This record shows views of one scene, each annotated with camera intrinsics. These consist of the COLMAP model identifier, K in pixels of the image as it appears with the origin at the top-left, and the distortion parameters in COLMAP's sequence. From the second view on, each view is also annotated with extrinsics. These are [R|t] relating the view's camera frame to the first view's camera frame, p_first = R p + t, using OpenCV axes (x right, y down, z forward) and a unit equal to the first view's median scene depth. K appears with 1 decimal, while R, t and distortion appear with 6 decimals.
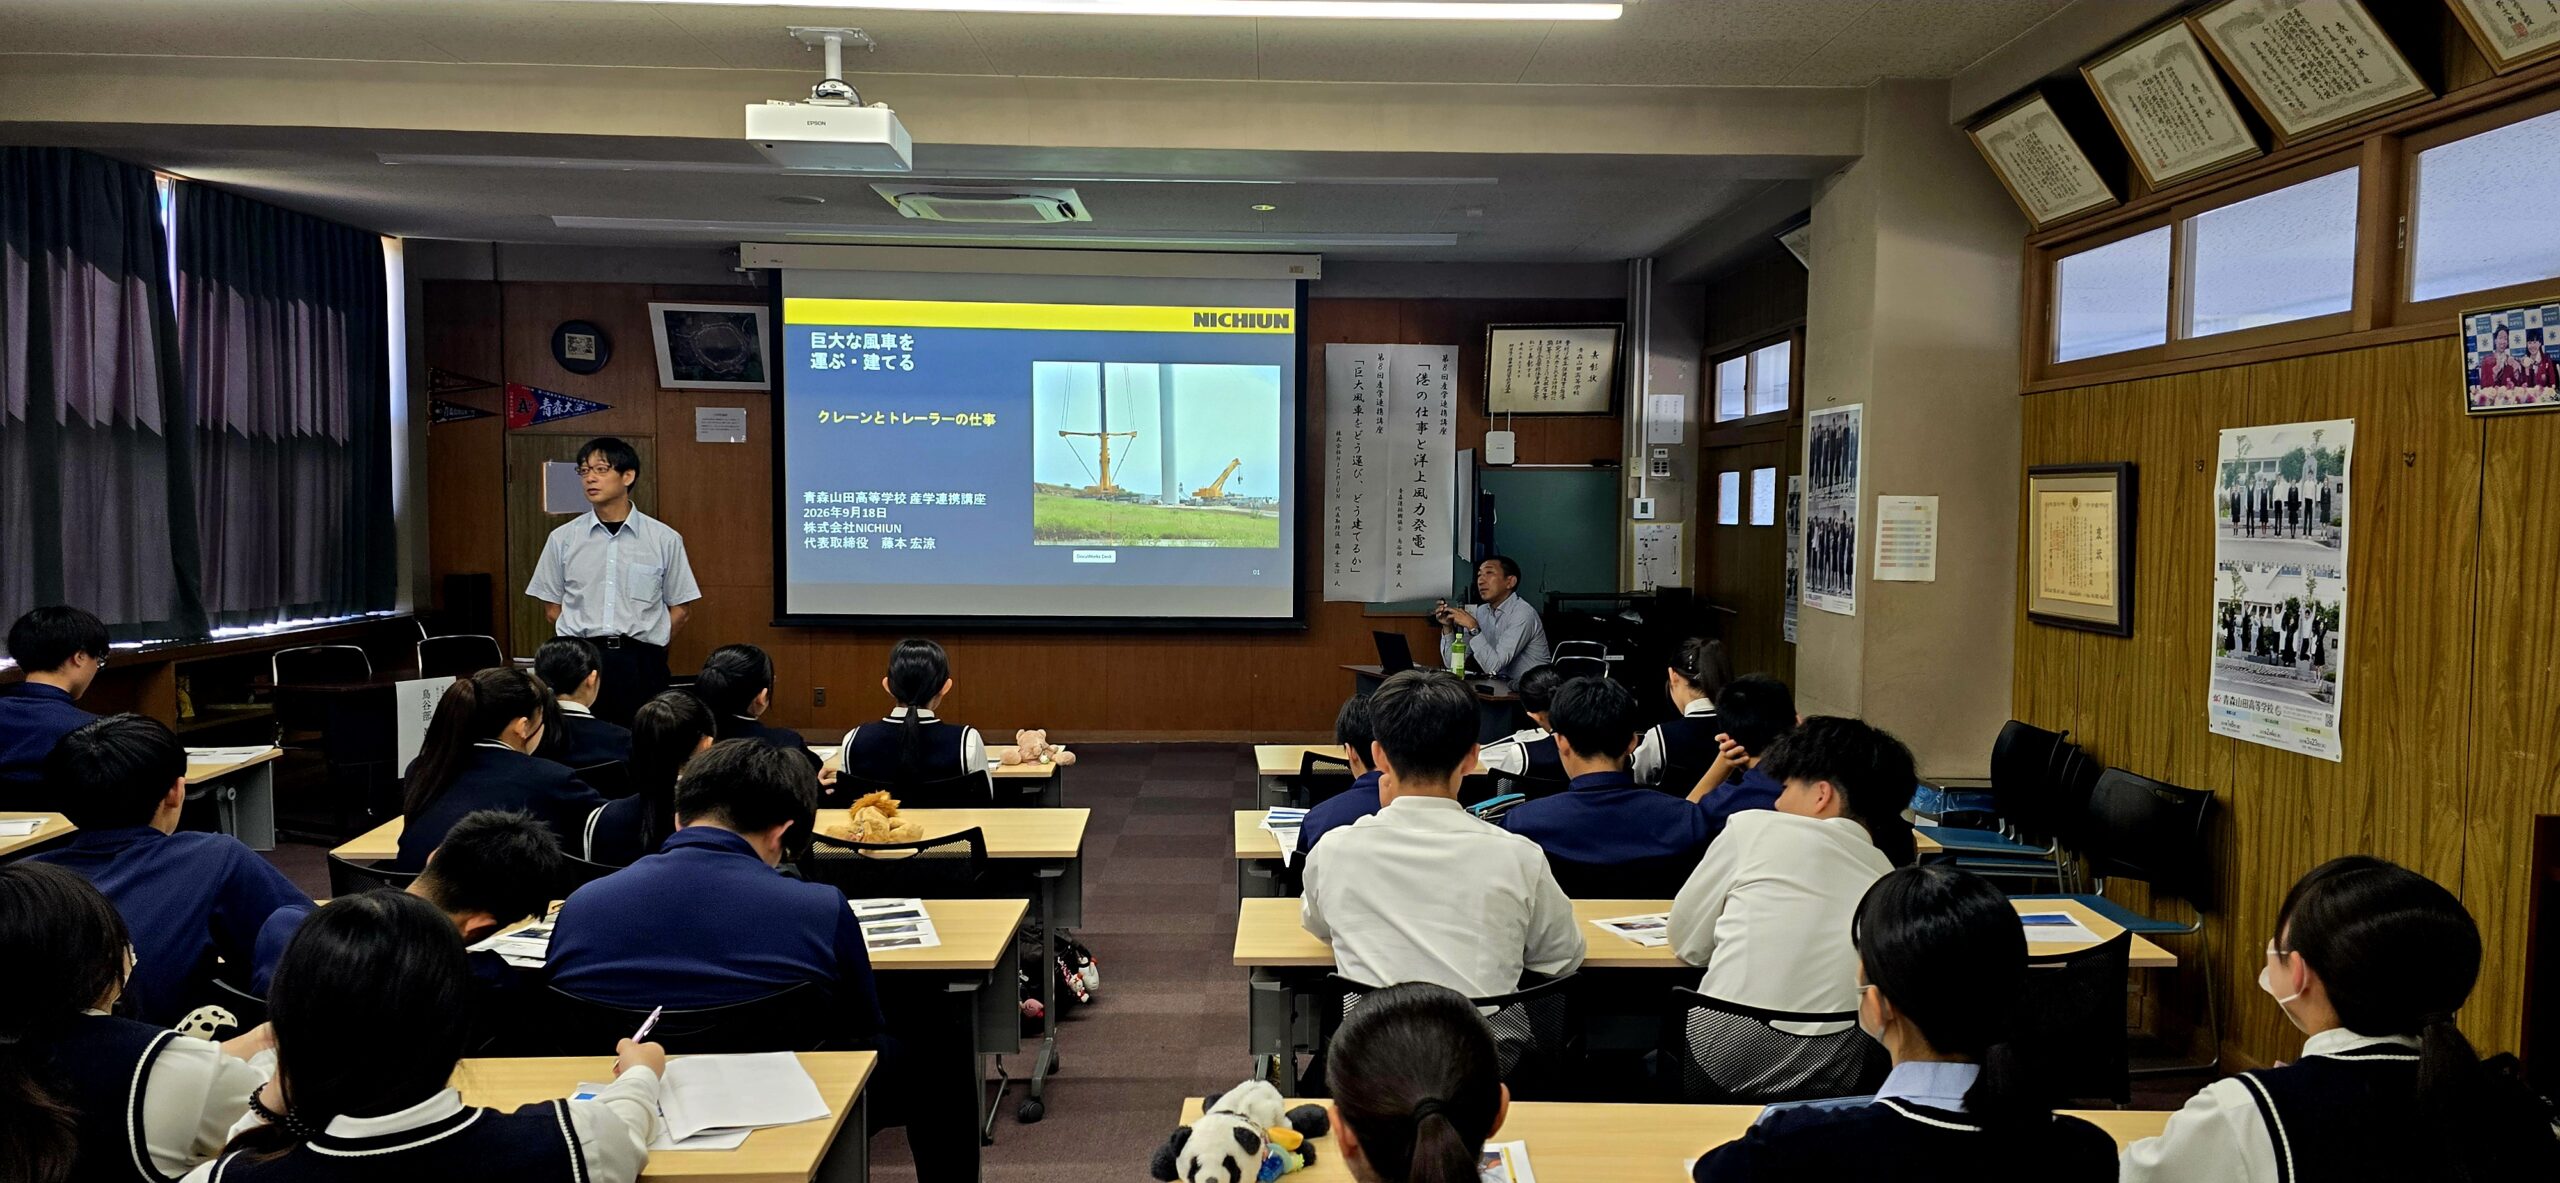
lens RADIAL K [[1682.4, 0, 1360.9], [0, 1682.4, 606.6], [0, 0, 1]] dist [0.028771, -0.043435]
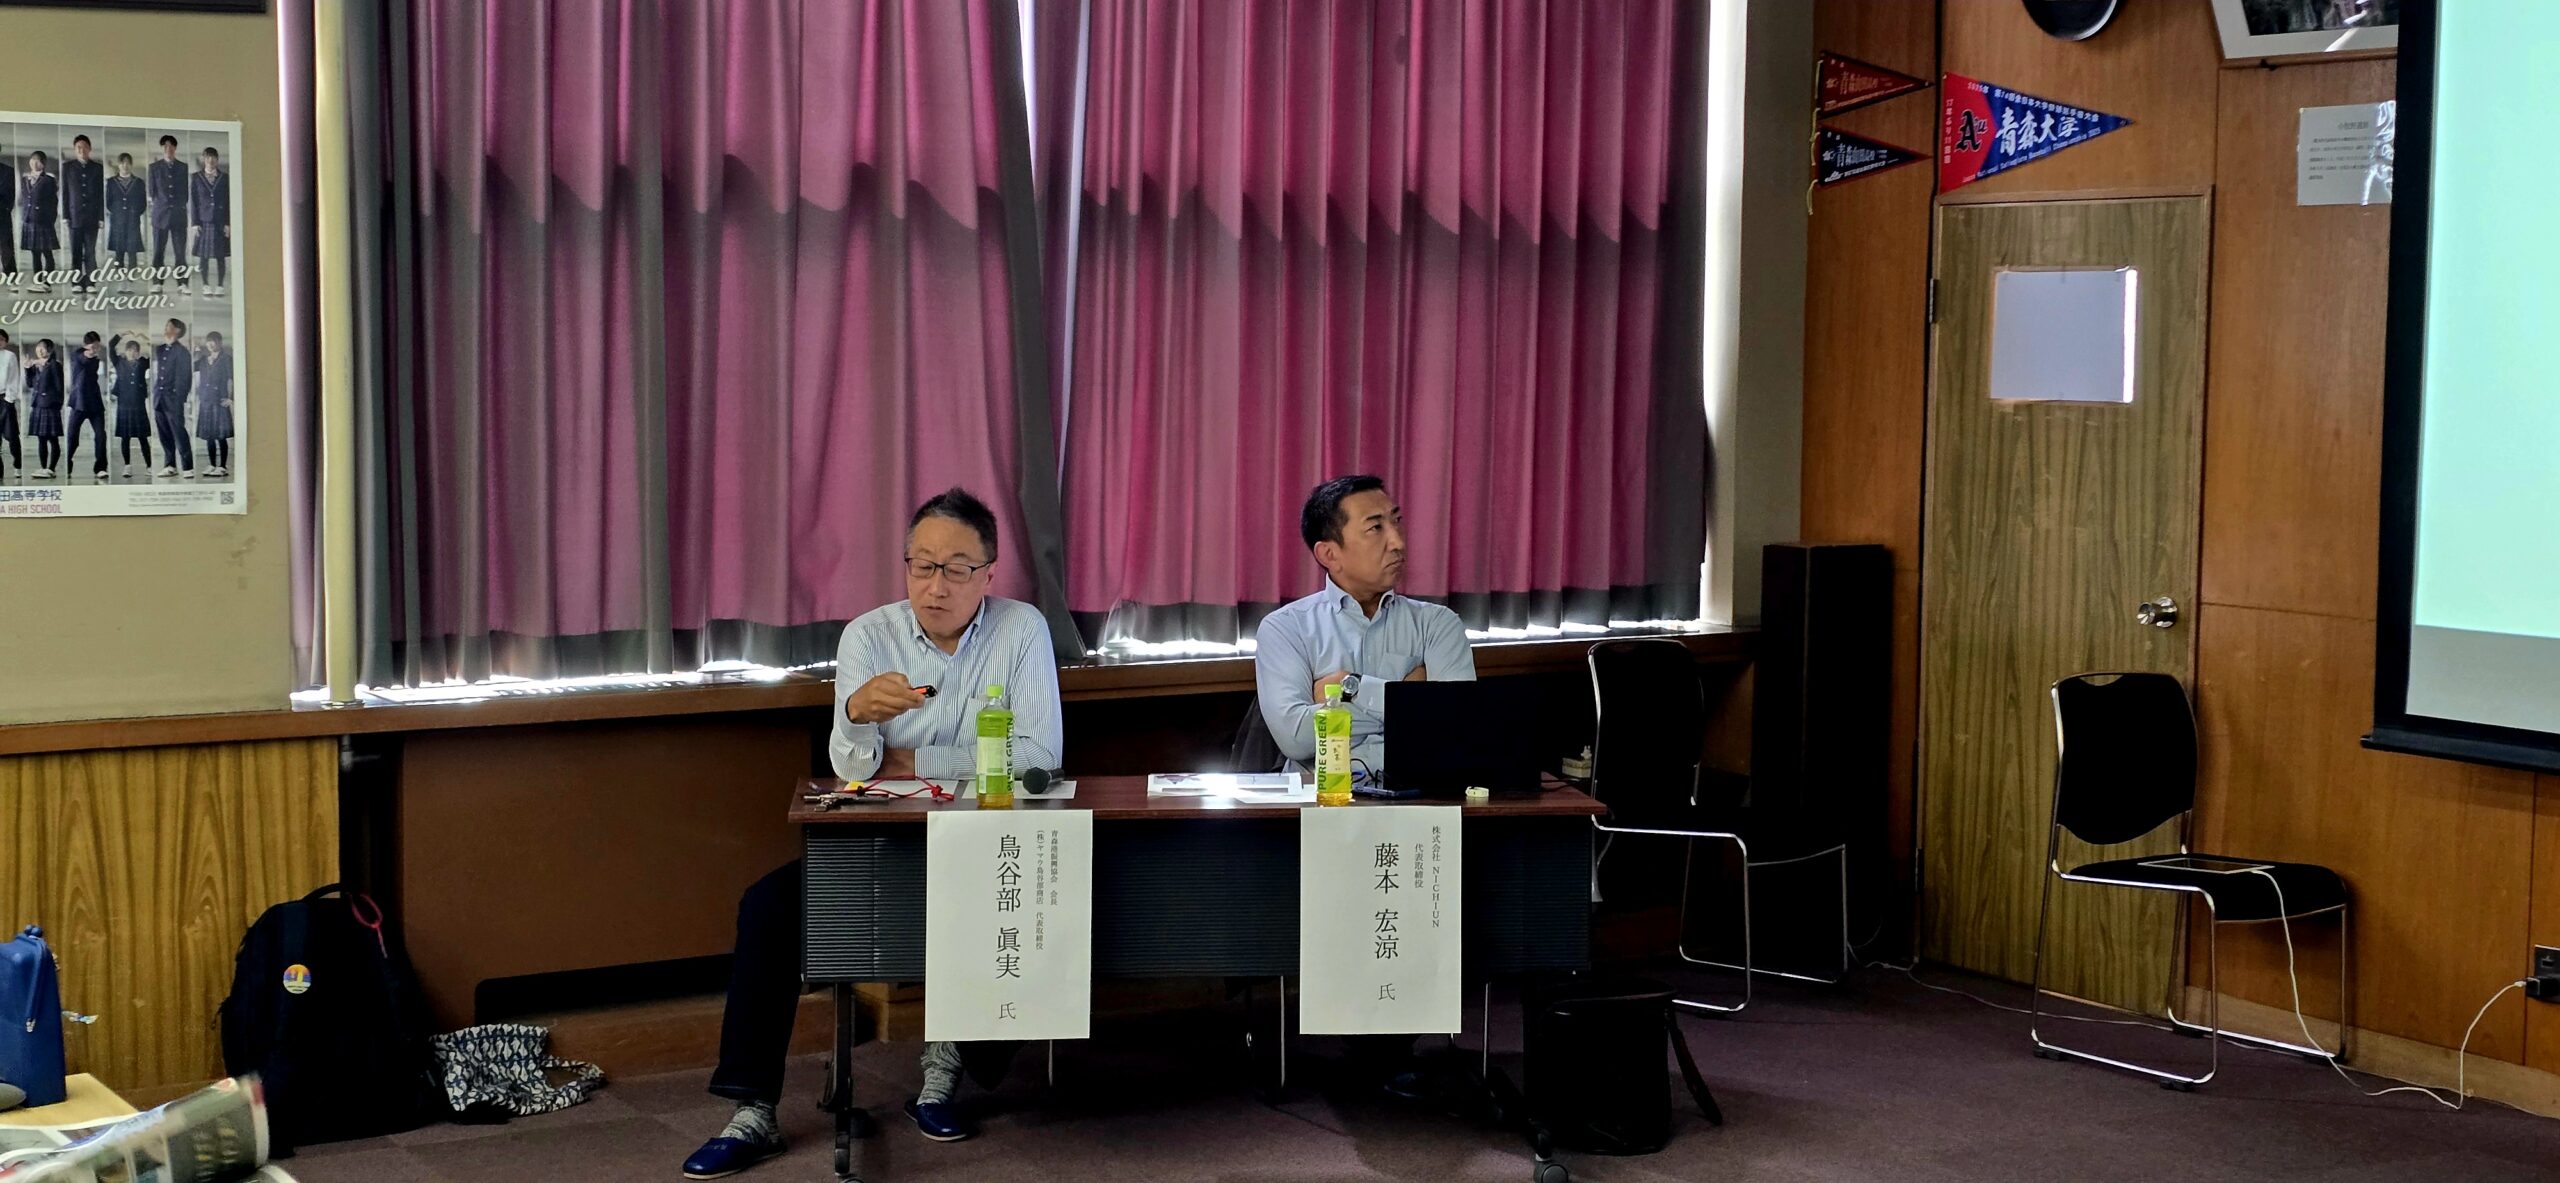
lens RADIAL K [[3337.9, 0, 1268.5], [0, 3337.9, 599.6], [0, 0, 1]] dist [0.153967, 0.000000]
pose [[0.478532, 0.068407, -0.875401, 0.228528], [-0.057058, 0.997276, 0.046740, -0.060896], [0.876214, 0.027582, 0.481132, 0.802796]]
